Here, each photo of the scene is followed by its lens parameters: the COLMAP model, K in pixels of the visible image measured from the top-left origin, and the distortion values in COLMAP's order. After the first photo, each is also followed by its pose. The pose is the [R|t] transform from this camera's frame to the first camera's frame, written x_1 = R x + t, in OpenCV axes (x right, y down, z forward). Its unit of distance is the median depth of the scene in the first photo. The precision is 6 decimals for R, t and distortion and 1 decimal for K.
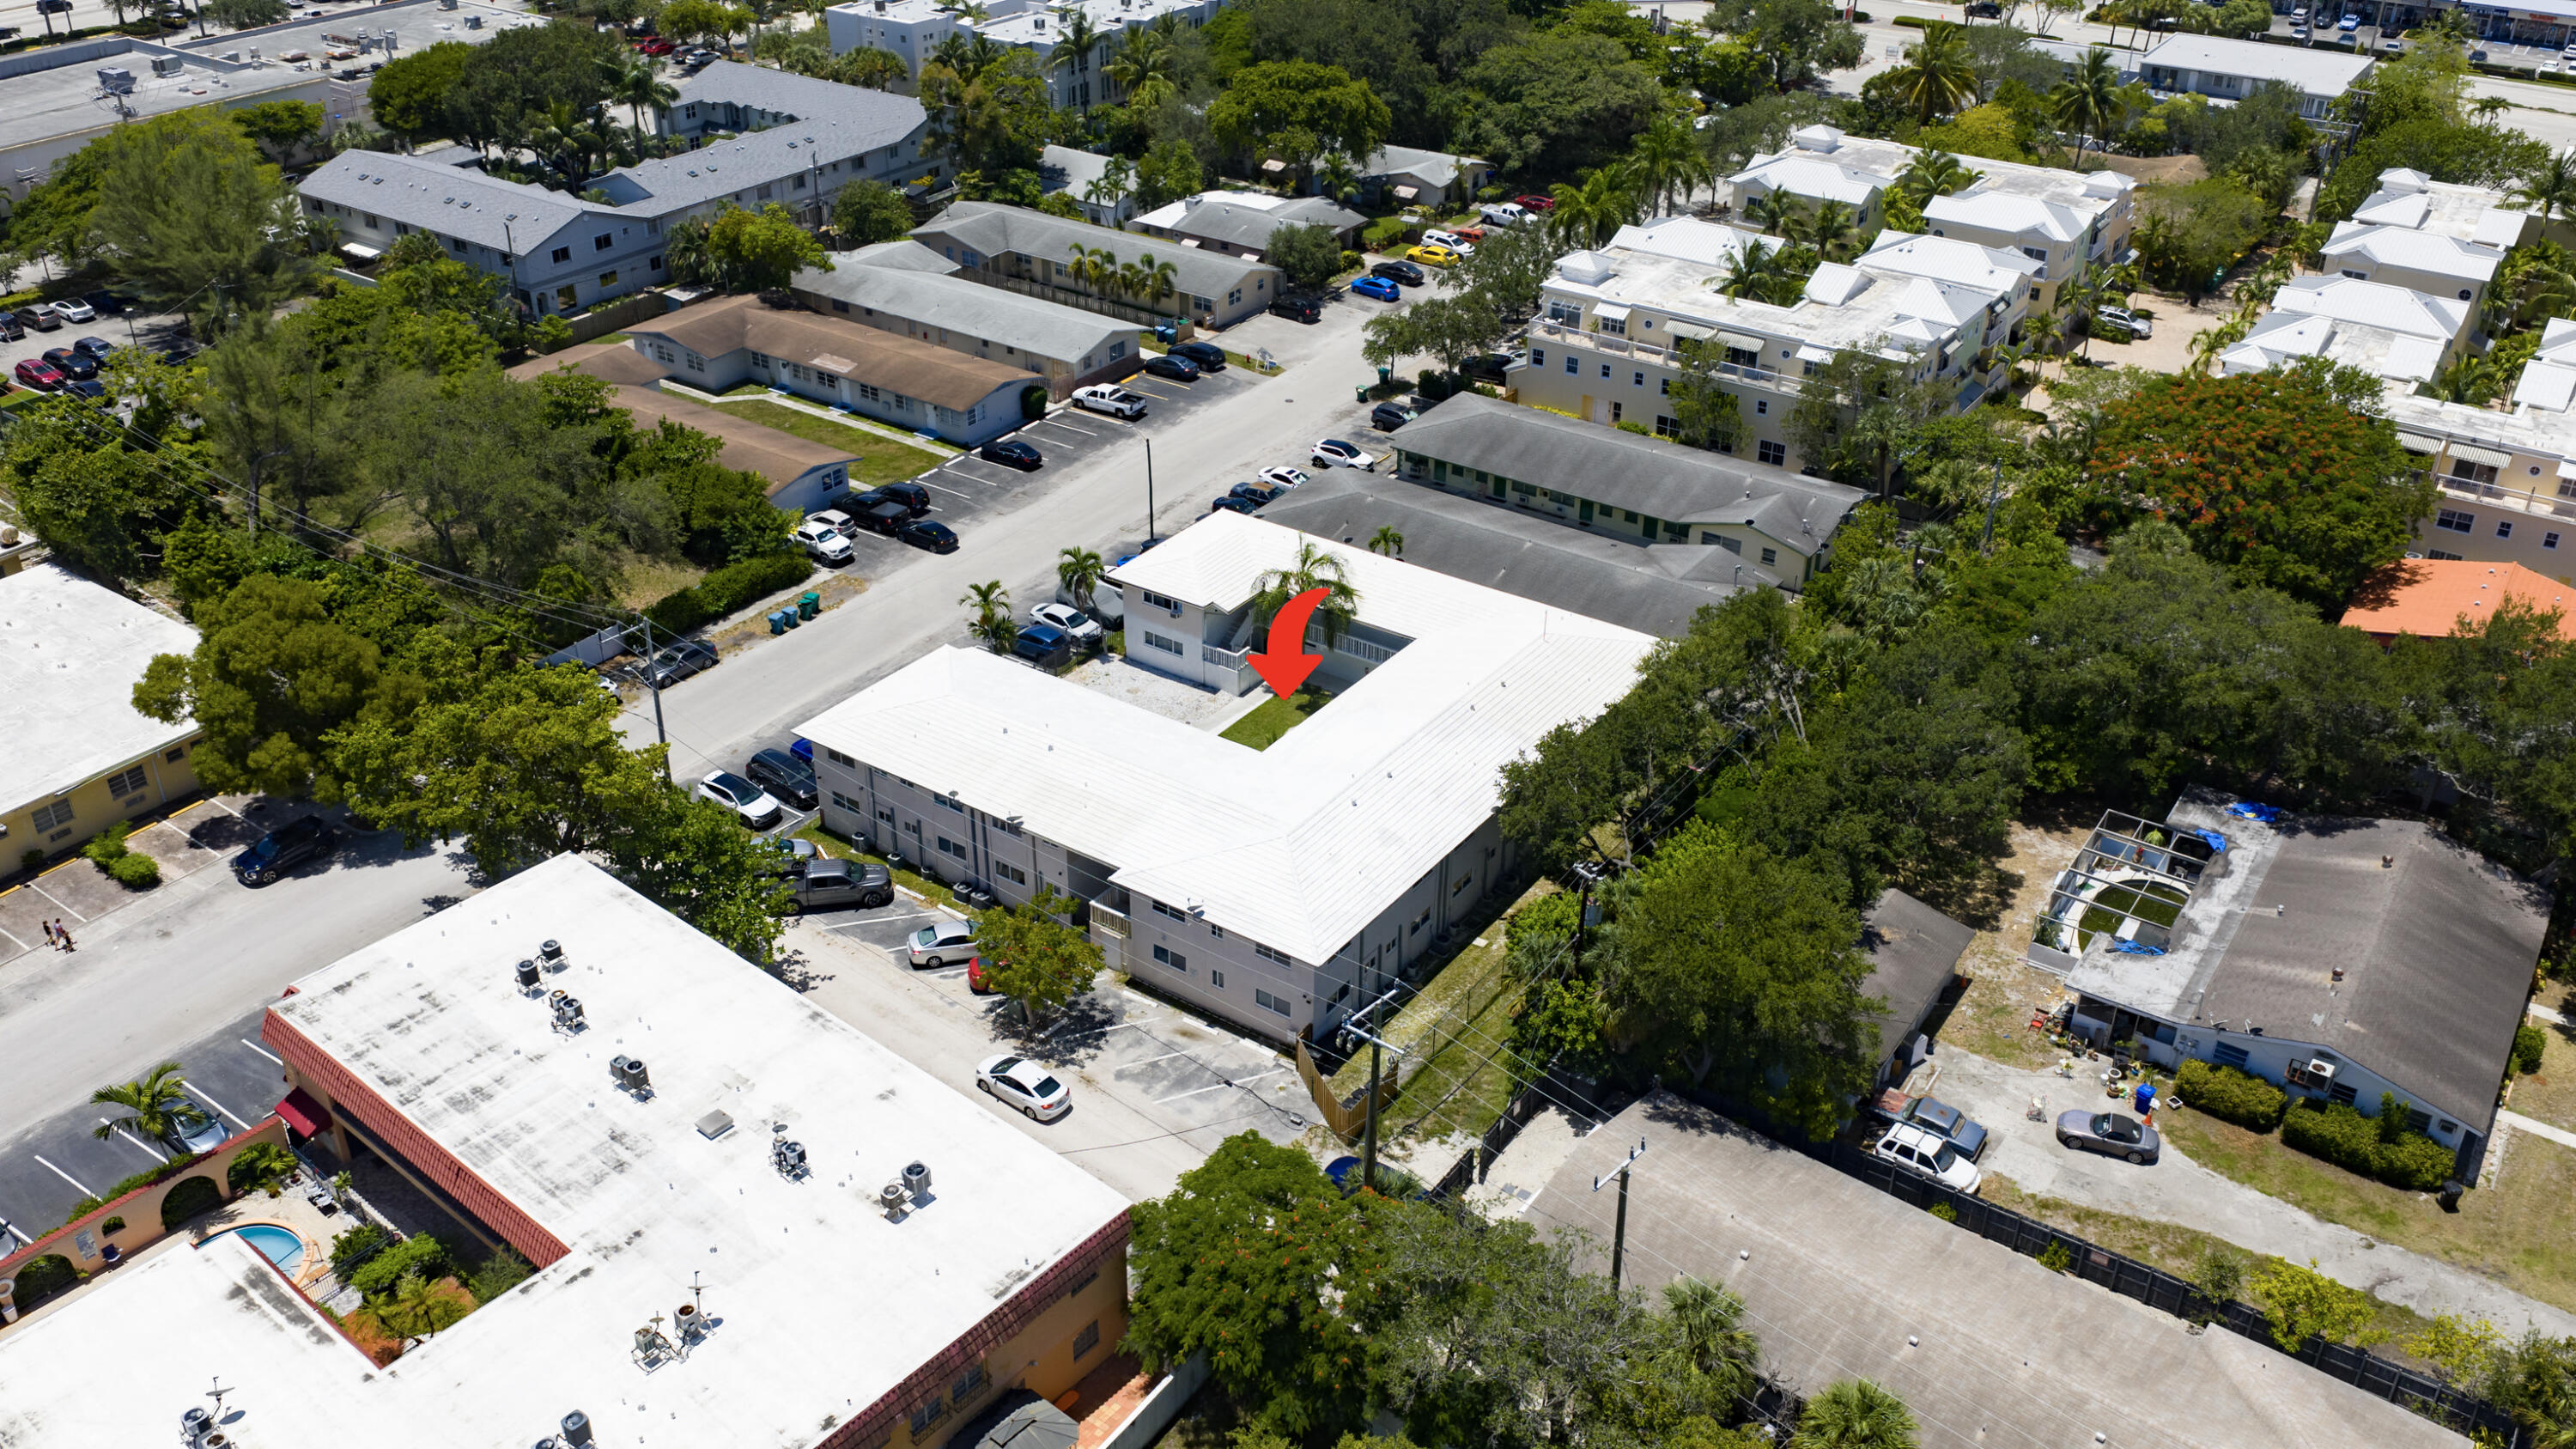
lens RADIAL K [[2100.1, 0, 1288.0], [0, 2100.1, 724.5], [0, 0, 1]] dist [0.031706, -0.046338]
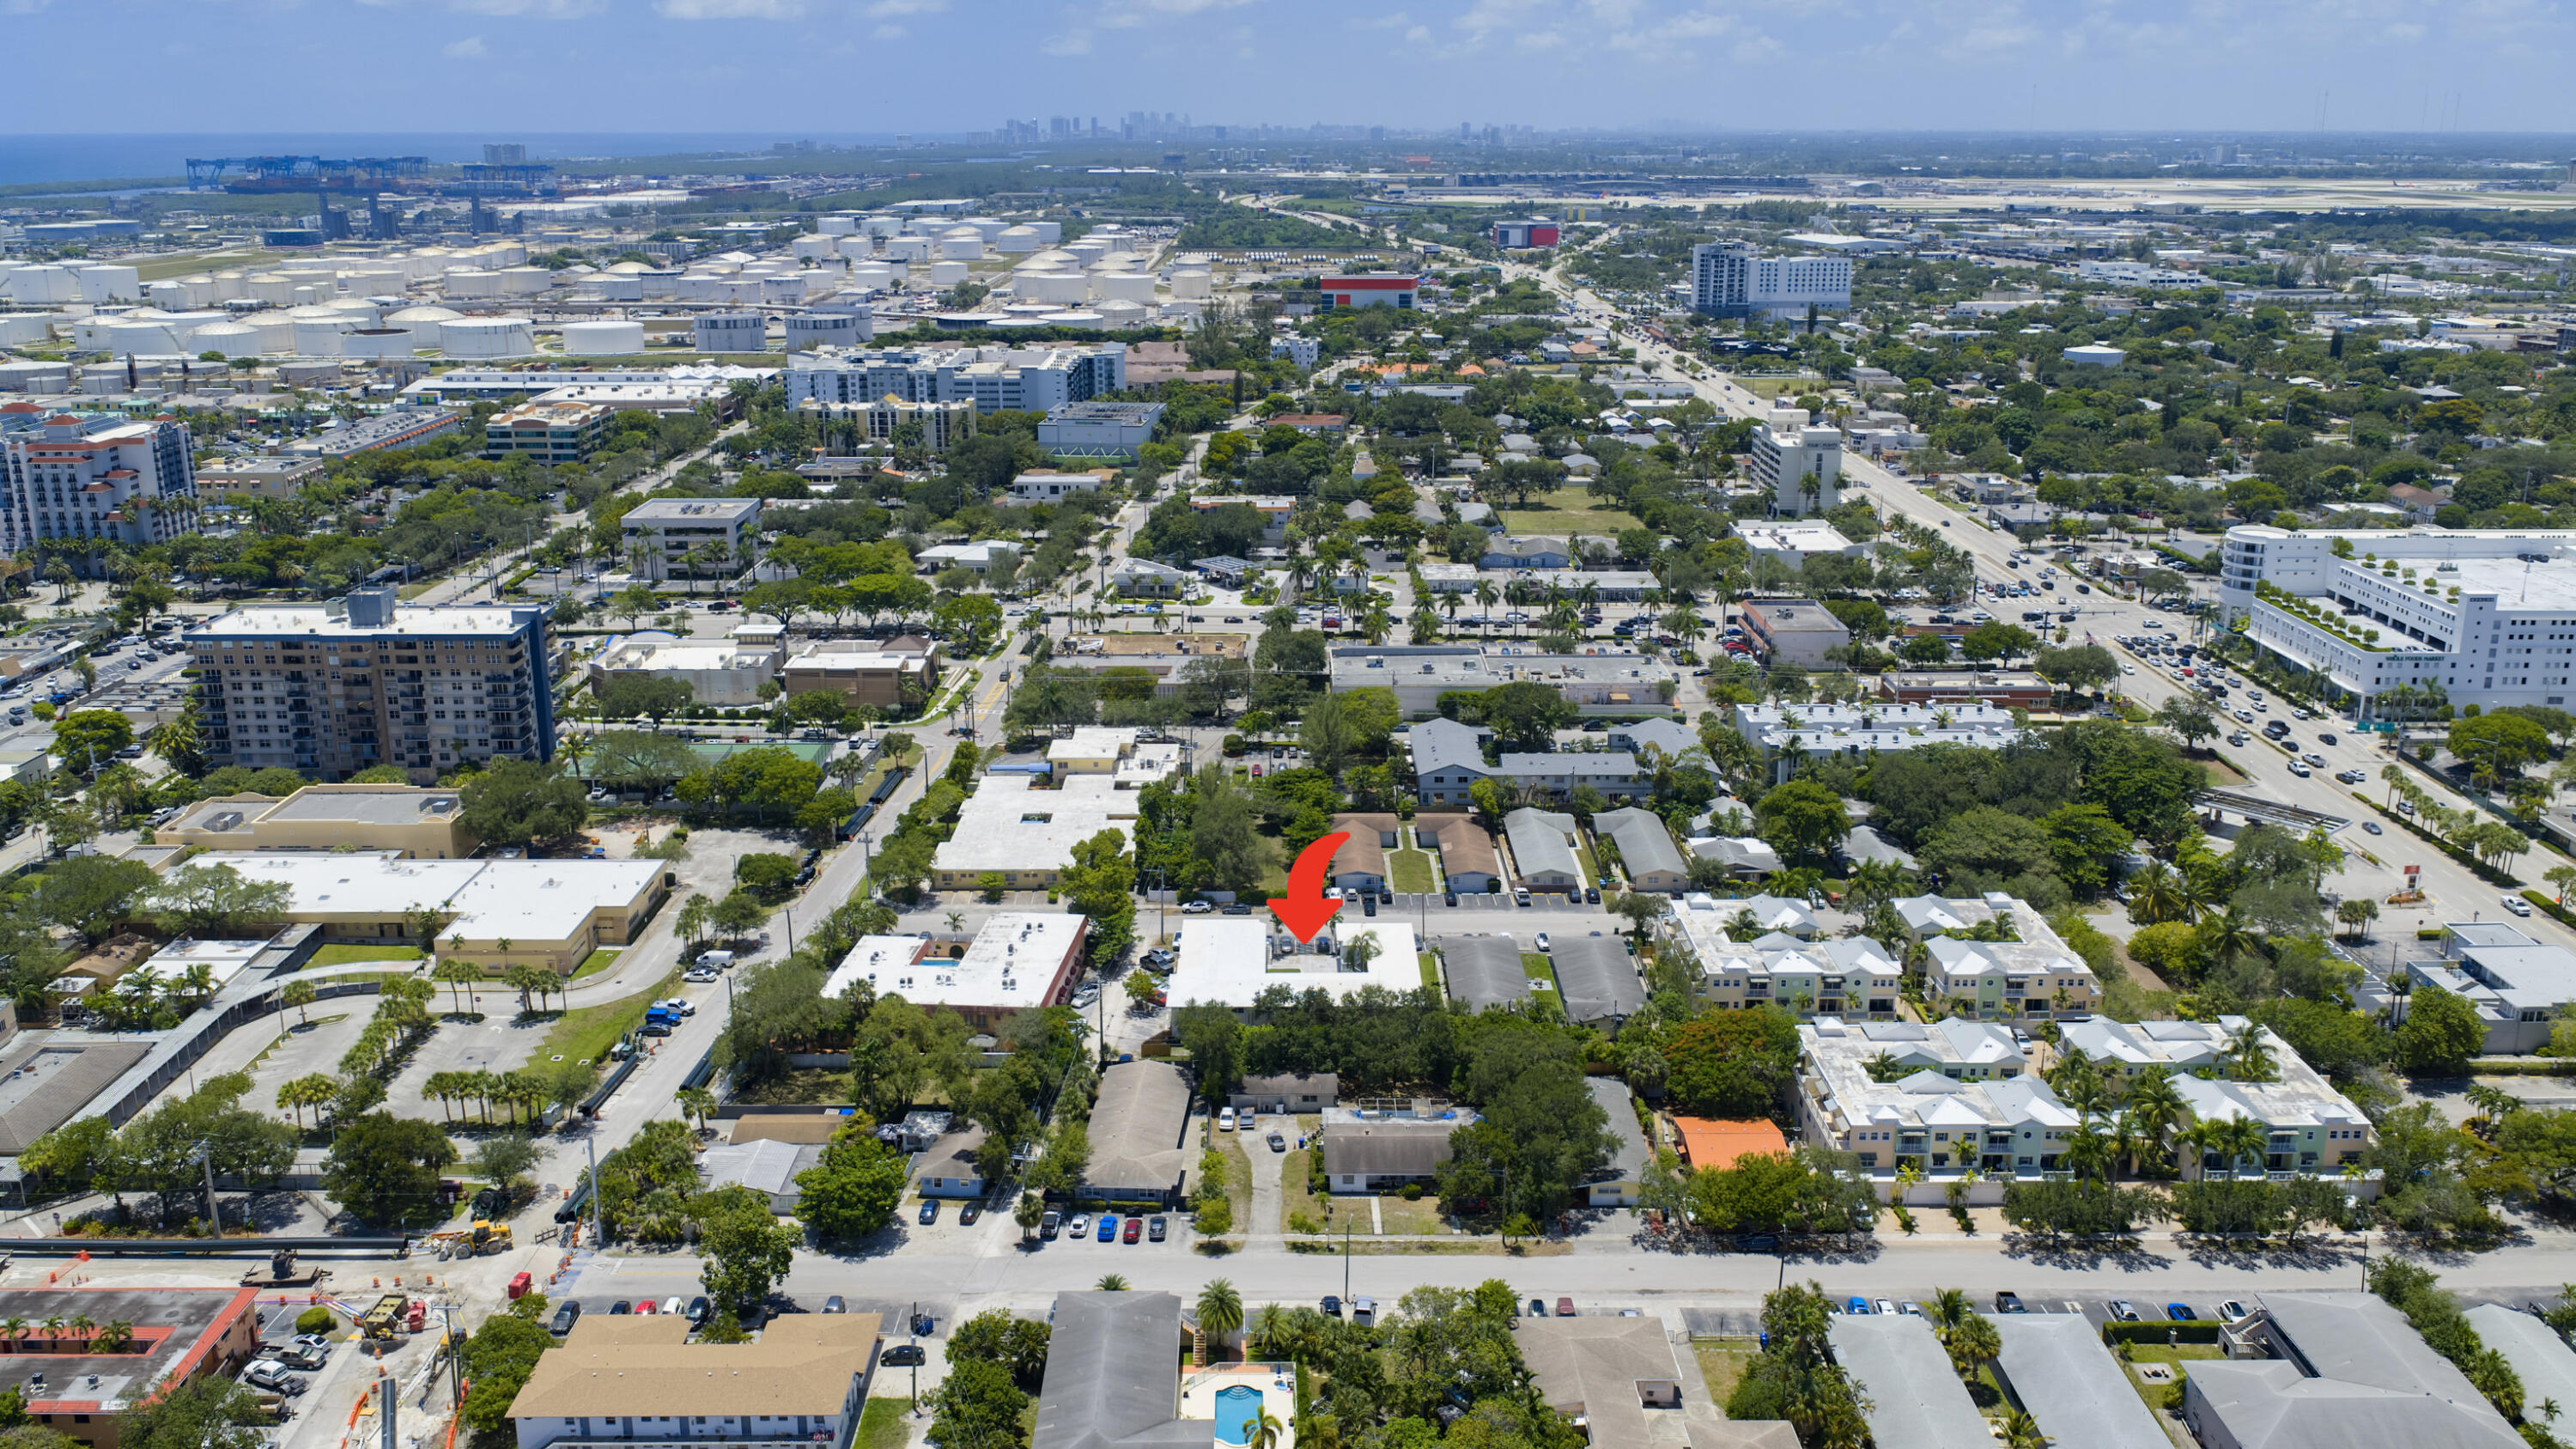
lens RADIAL K [[2100.1, 0, 1288.0], [0, 2100.1, 724.5], [0, 0, 1]] dist [0.031706, -0.046338]
pose [[0.571531, 0.217380, -0.791264, 1.376971], [-0.409929, 0.910965, -0.045827, -0.111408], [0.710852, 0.350554, 0.609755, -0.524179]]
